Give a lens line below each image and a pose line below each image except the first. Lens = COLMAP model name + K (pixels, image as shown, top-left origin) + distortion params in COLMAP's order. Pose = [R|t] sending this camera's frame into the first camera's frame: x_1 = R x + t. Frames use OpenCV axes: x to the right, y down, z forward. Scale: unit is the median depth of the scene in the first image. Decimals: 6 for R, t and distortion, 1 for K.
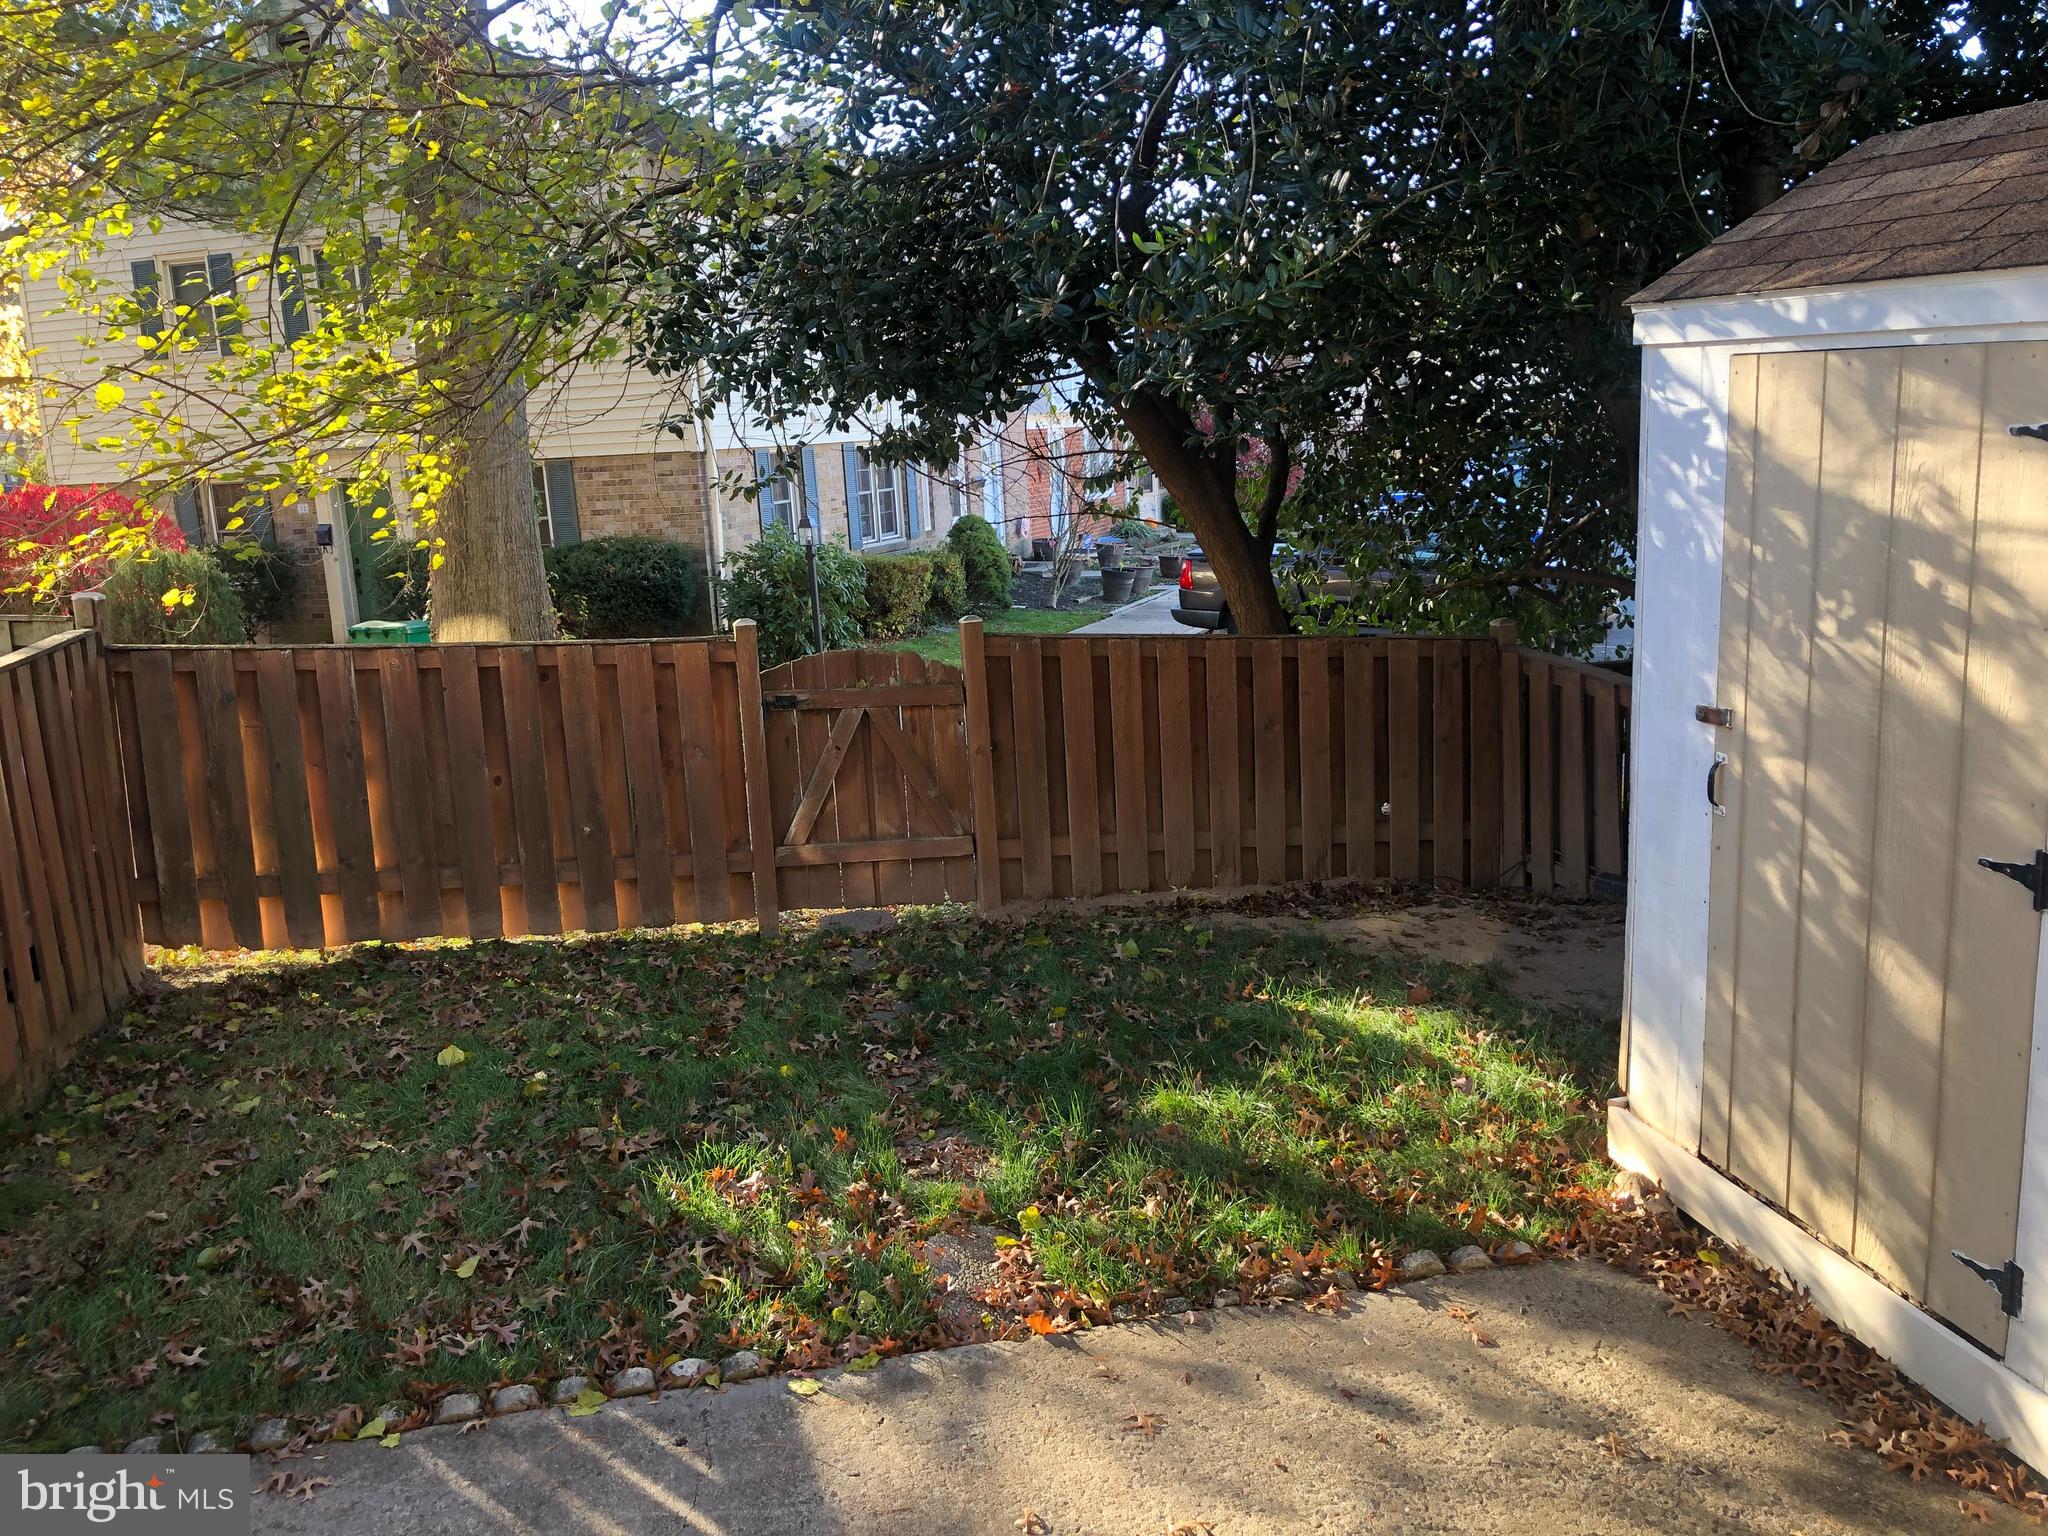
lens RADIAL K [[1704.0, 0, 1017.3], [0, 1704.0, 760.8], [0, 0, 1]] dist [0.043802, -0.029564]
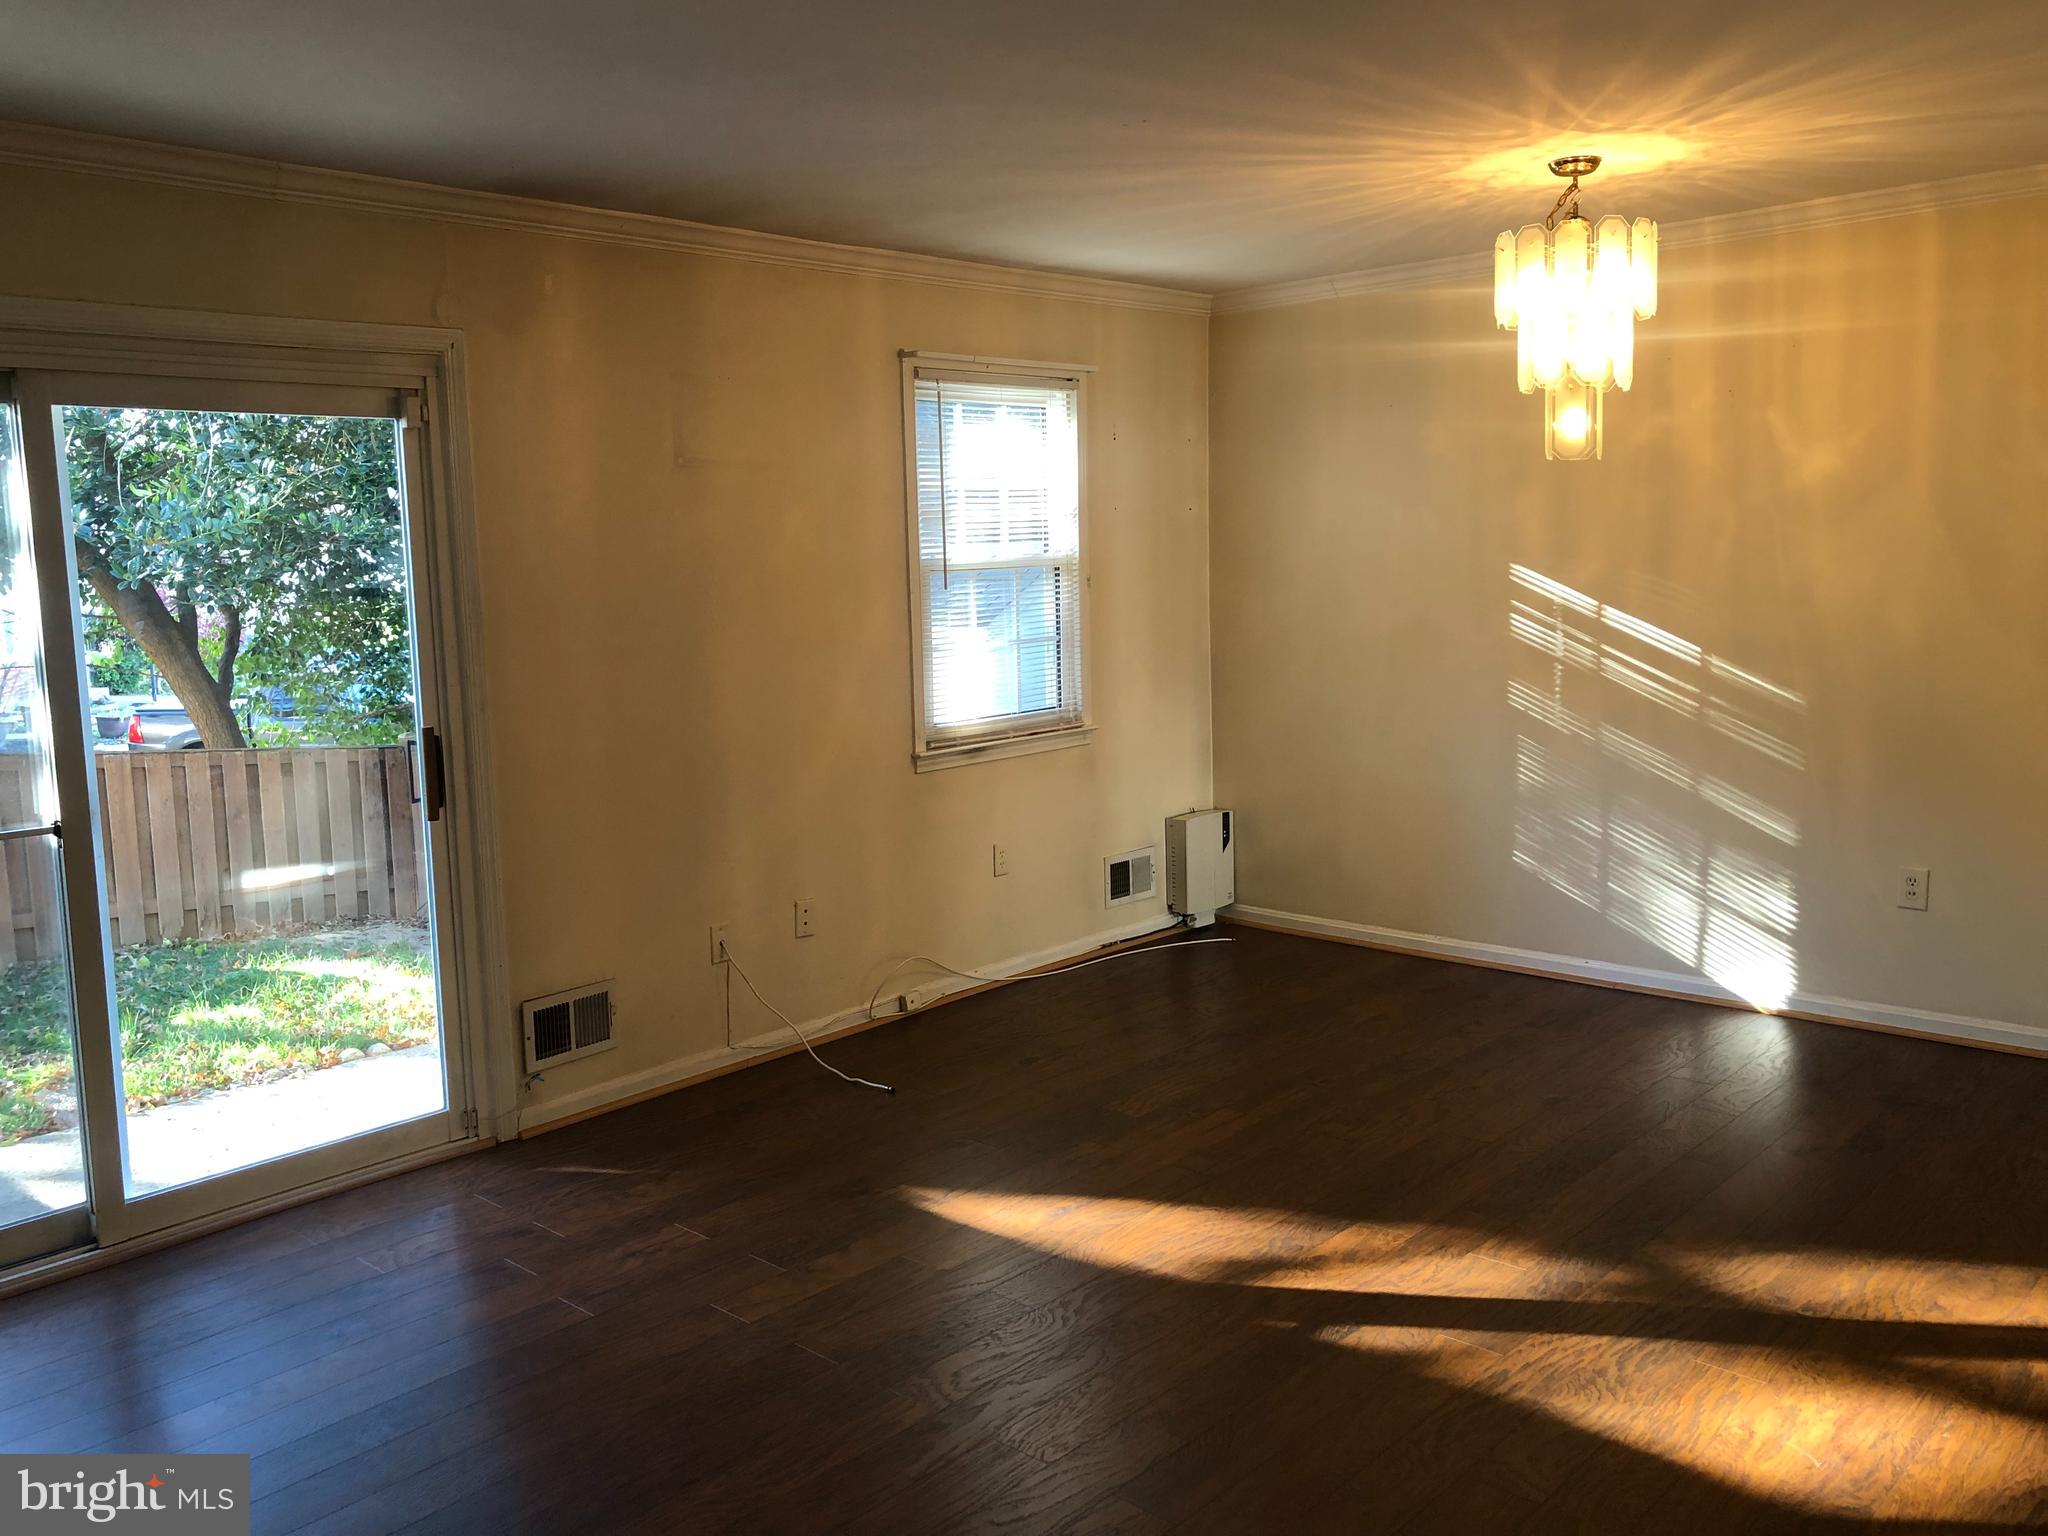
lens RADIAL K [[1704.0, 0, 1015.5], [0, 1704.0, 767.9], [0, 0, 1]] dist [0.043802, -0.029564]
pose [[0.835548, -0.044813, 0.547587, -0.086685], [0.093134, 0.993797, -0.060782, 0.085230], [-0.541467, 0.101785, 0.834538, -0.507511]]
